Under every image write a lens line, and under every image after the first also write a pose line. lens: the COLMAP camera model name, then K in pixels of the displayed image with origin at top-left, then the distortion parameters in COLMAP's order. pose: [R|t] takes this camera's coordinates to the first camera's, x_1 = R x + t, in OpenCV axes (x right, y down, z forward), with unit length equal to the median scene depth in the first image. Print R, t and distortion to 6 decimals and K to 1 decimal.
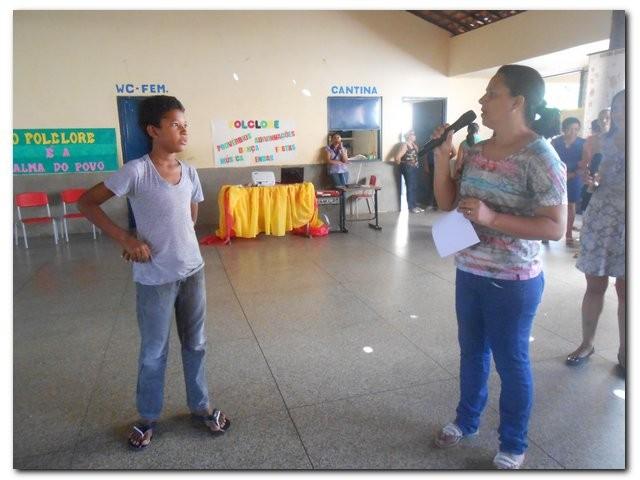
lens RADIAL K [[530.3, 0, 323.2], [0, 530.3, 249.4], [0, 0, 1]] dist [-0.017480, 0.061988]
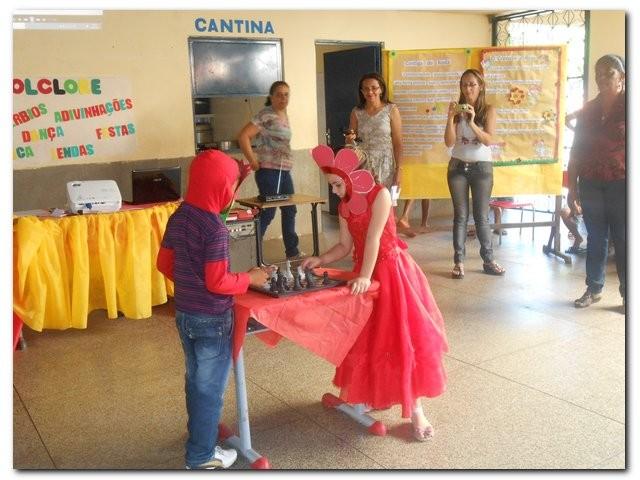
lens RADIAL K [[698.9, 0, 321.1], [0, 698.9, 237.7], [0, 0, 1]] dist [0.011441, 0.020978]
pose [[0.964410, -0.062032, 0.257032, -0.061034], [0.071656, 0.997030, -0.028240, -0.049905], [-0.254517, 0.045653, 0.965990, 0.276113]]
